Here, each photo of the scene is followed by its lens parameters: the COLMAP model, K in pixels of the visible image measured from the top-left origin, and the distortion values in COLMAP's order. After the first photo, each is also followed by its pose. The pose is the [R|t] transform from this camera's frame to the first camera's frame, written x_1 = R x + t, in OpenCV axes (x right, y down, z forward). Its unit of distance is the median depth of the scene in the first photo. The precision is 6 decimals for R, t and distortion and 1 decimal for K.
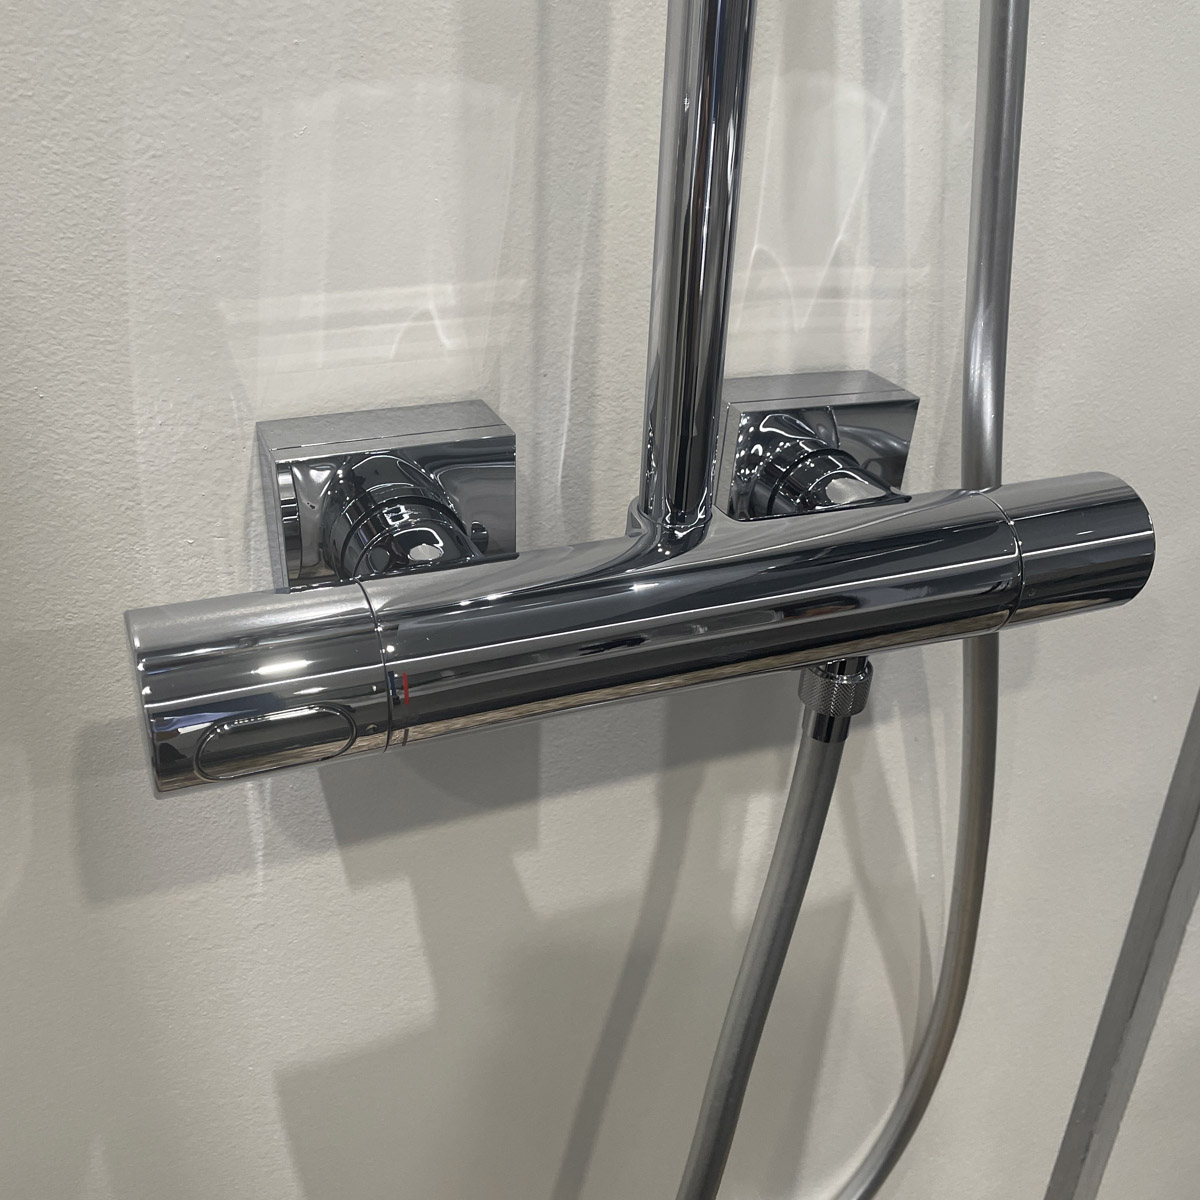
lens RADIAL K [[1218.4, 0, 600.0], [0, 1218.4, 600.0], [0, 0, 1]] dist [0.076572, -0.118841]
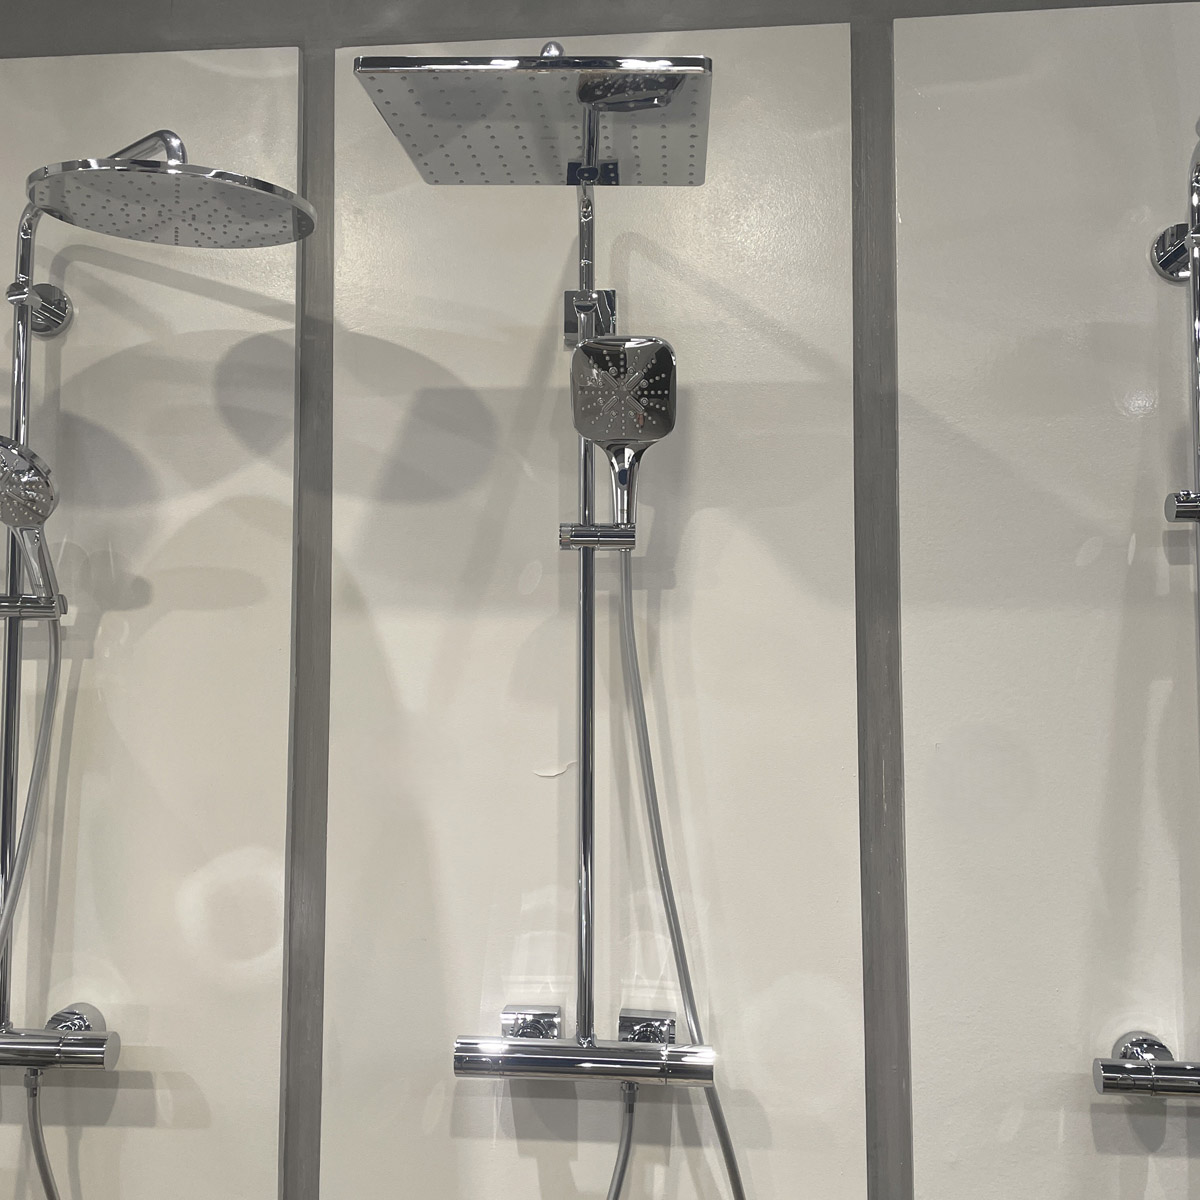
lens RADIAL K [[1218.4, 0, 600.0], [0, 1218.4, 600.0], [0, 0, 1]] dist [0.076572, -0.118841]
pose [[0.875153, -0.069503, -0.478828, 2.095223], [-0.198973, 0.850380, -0.487097, 0.656559], [0.441041, 0.521558, 0.730384, -2.651377]]
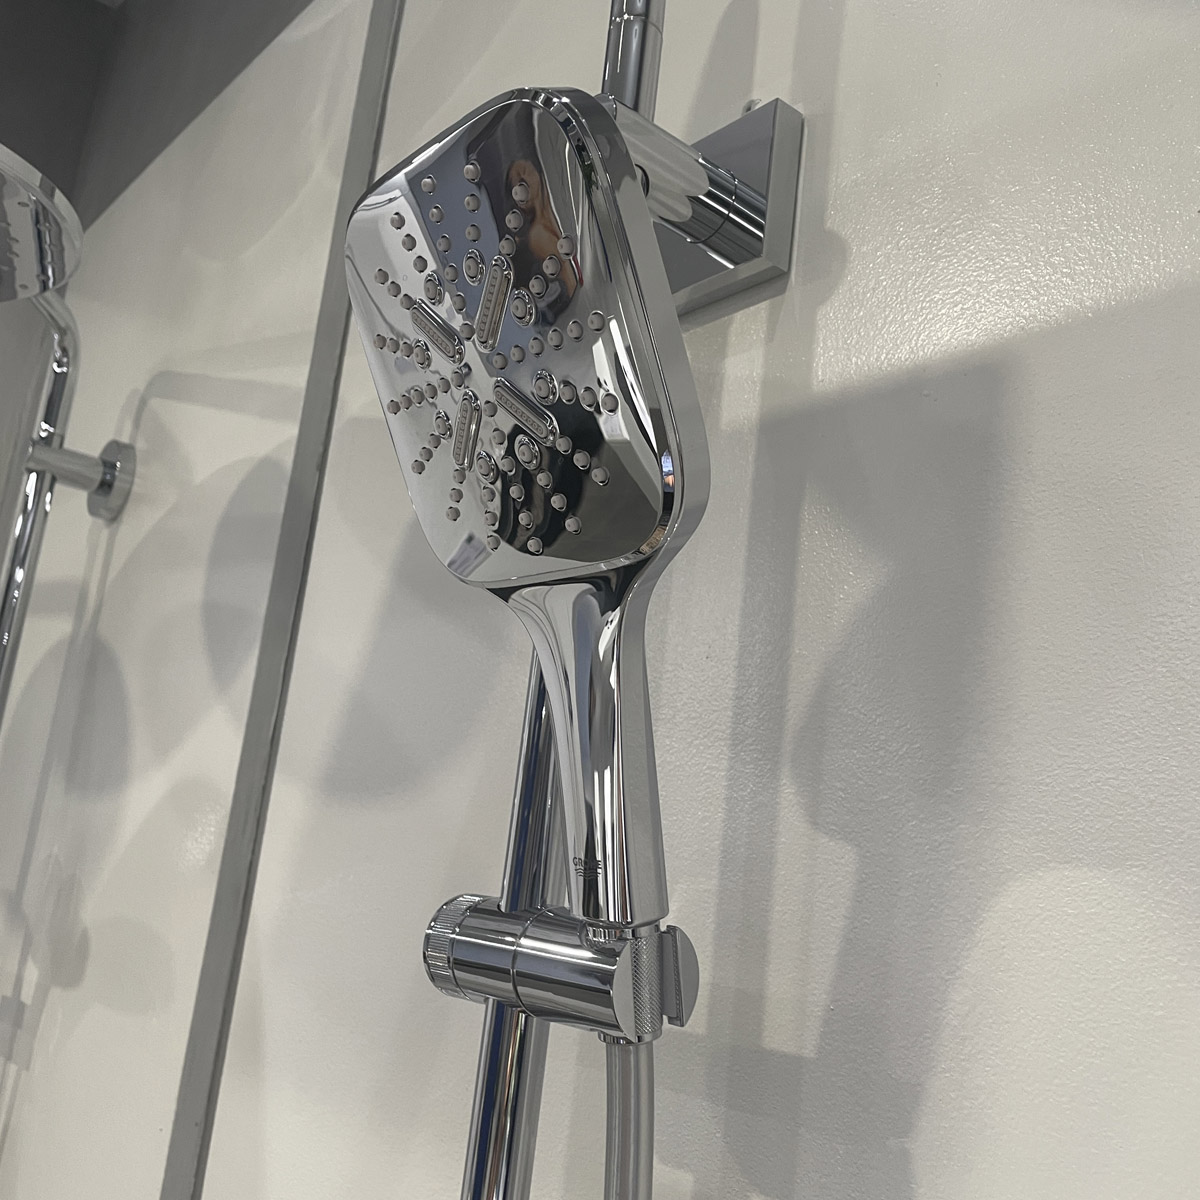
lens RADIAL K [[1218.4, 0, 600.0], [0, 1218.4, 600.0], [0, 0, 1]] dist [0.076572, -0.118841]
pose [[0.285269, -0.225697, -0.931495, 1.197882], [-0.536848, 0.767487, -0.350368, -1.397882], [0.793987, 0.600020, 0.097775, -0.044255]]
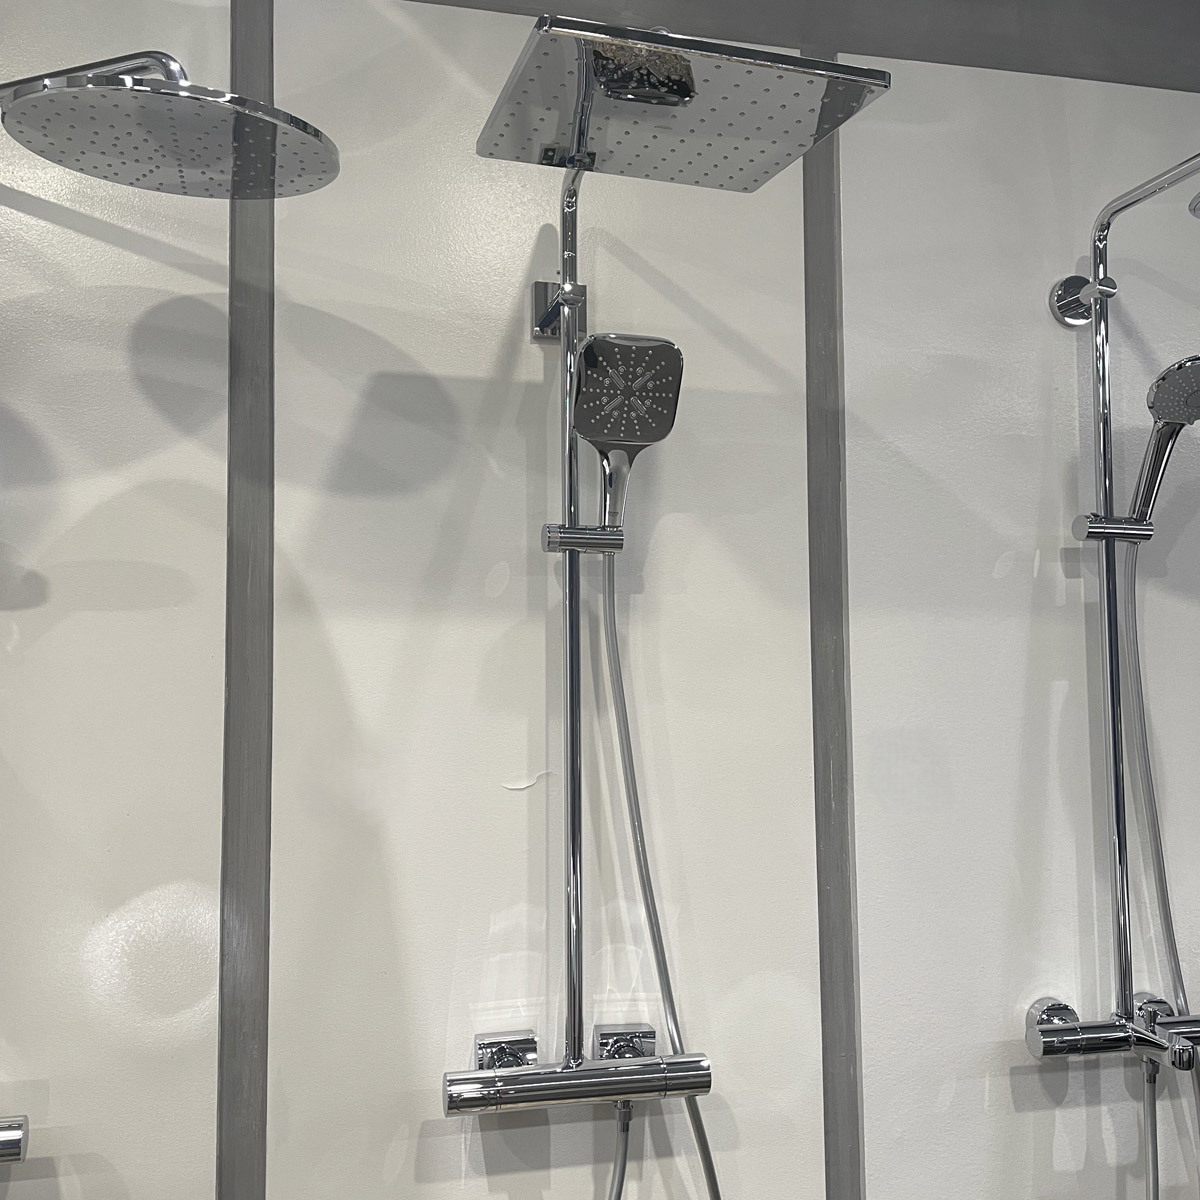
lens RADIAL K [[1213.3, 0, 599.8], [0, 1213.3, 592.3], [0, 0, 1]] dist [0.065349, -0.096668]
pose [[0.984772, -0.058202, -0.163818, 0.841584], [-0.037899, 0.847762, -0.529021, 0.710962], [0.169669, 0.527174, 0.832647, -2.952792]]
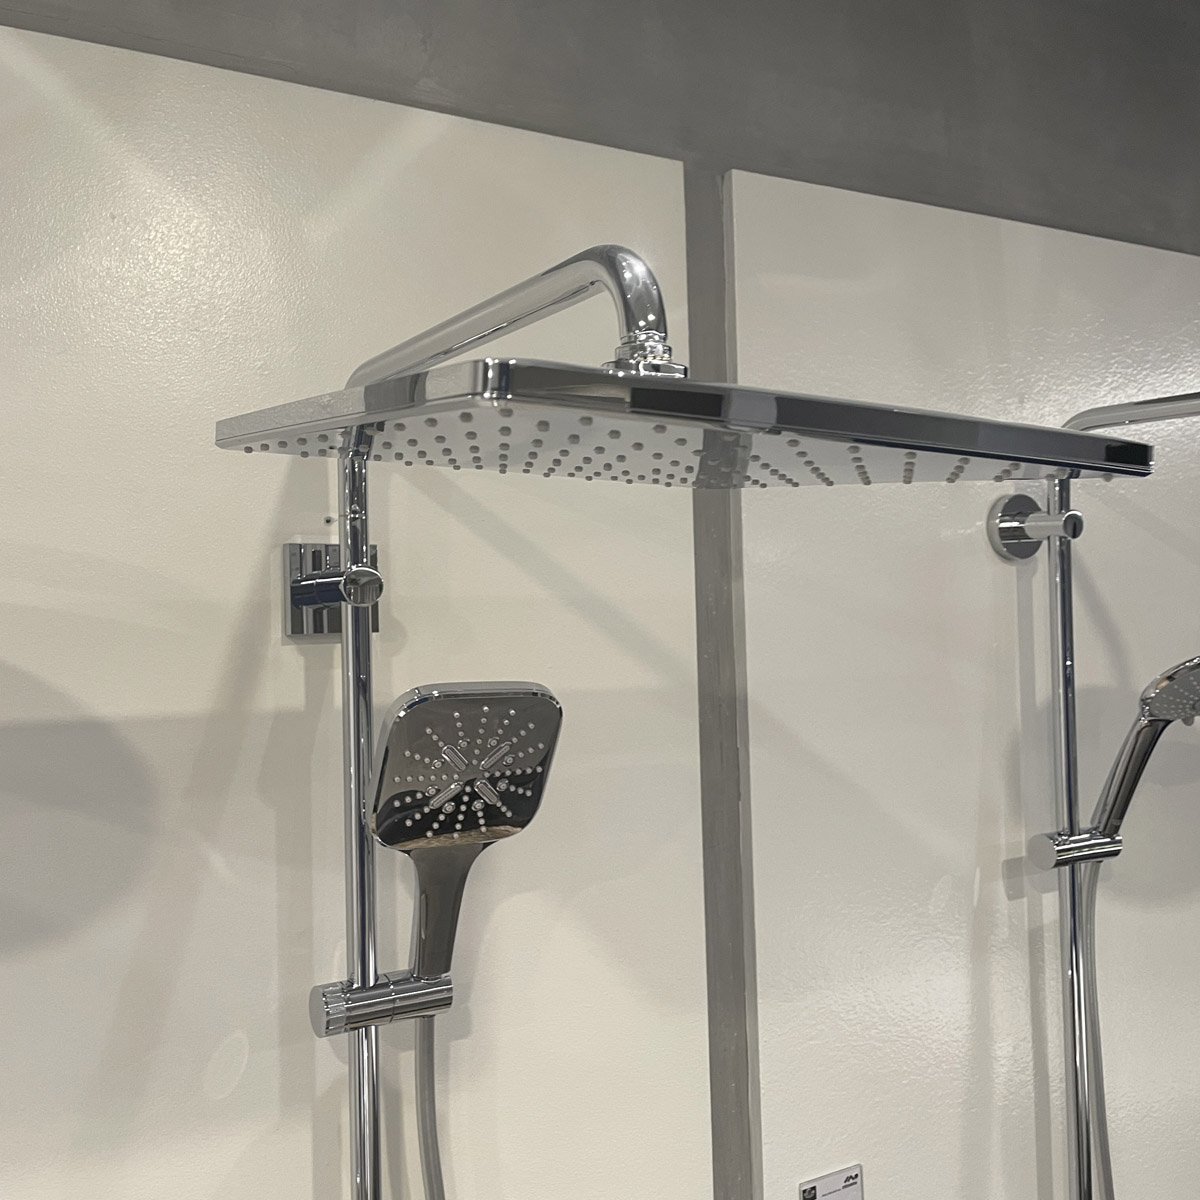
lens RADIAL K [[1218.4, 0, 600.0], [0, 1218.4, 600.0], [0, 0, 1]] dist [0.076572, -0.118841]
pose [[0.992097, -0.061312, 0.109475, 0.356147], [0.106987, 0.869196, -0.482754, -0.991550], [-0.065557, 0.490651, 0.868886, -2.218671]]
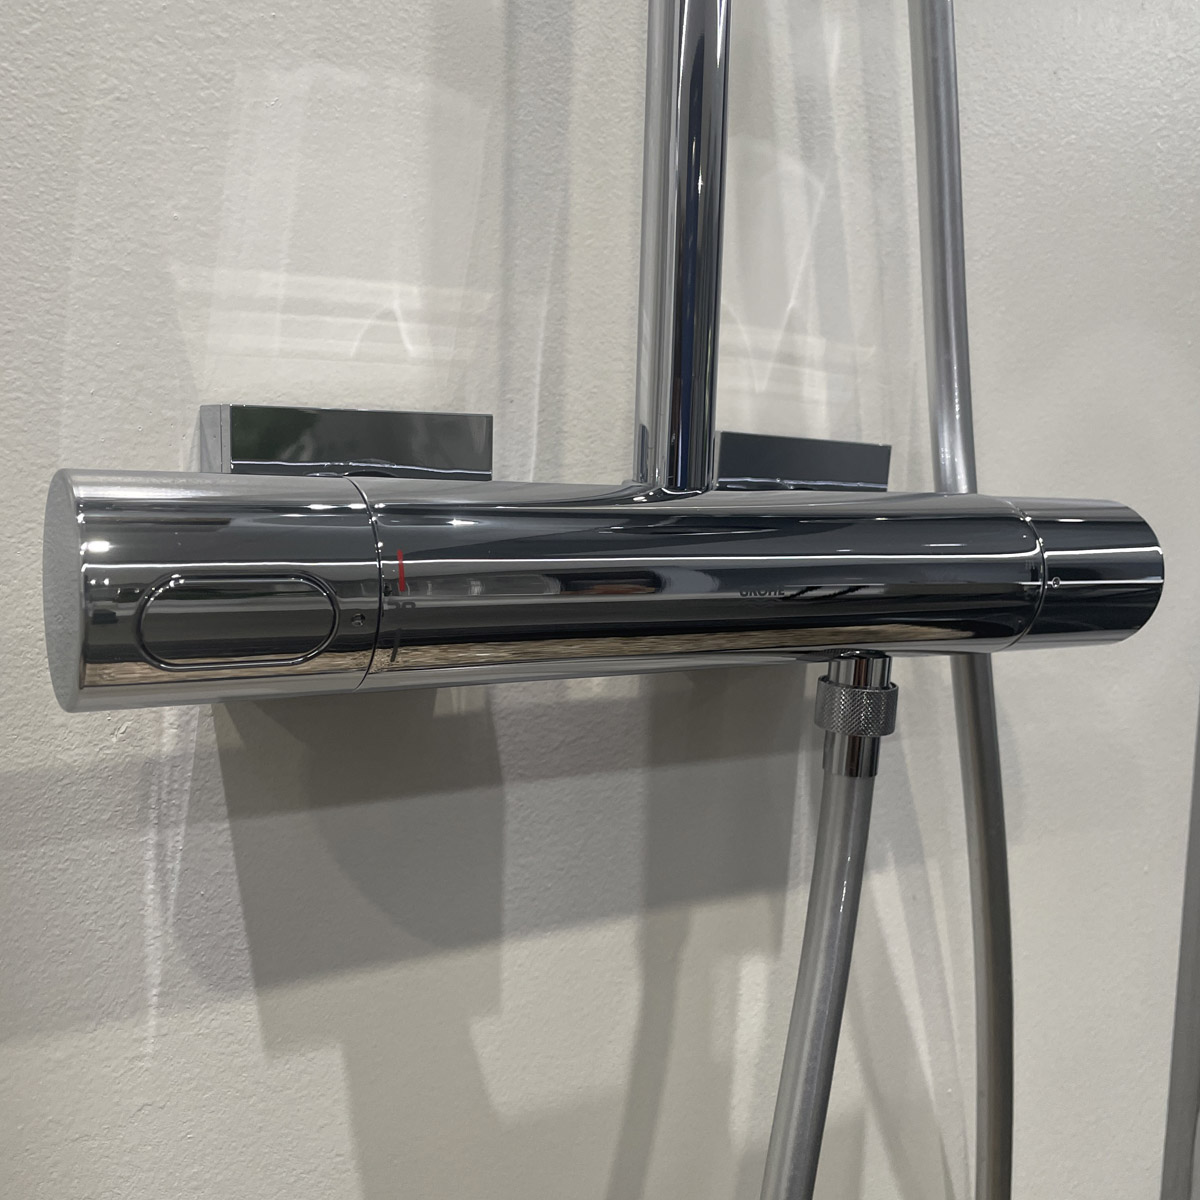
lens RADIAL K [[1218.4, 0, 600.0], [0, 1218.4, 600.0], [0, 0, 1]] dist [0.076572, -0.118841]
pose [[0.992518, -0.023510, 0.119817, -0.098167], [0.065154, 0.931882, -0.356863, 0.313515], [-0.103266, 0.361999, 0.926441, 0.184687]]
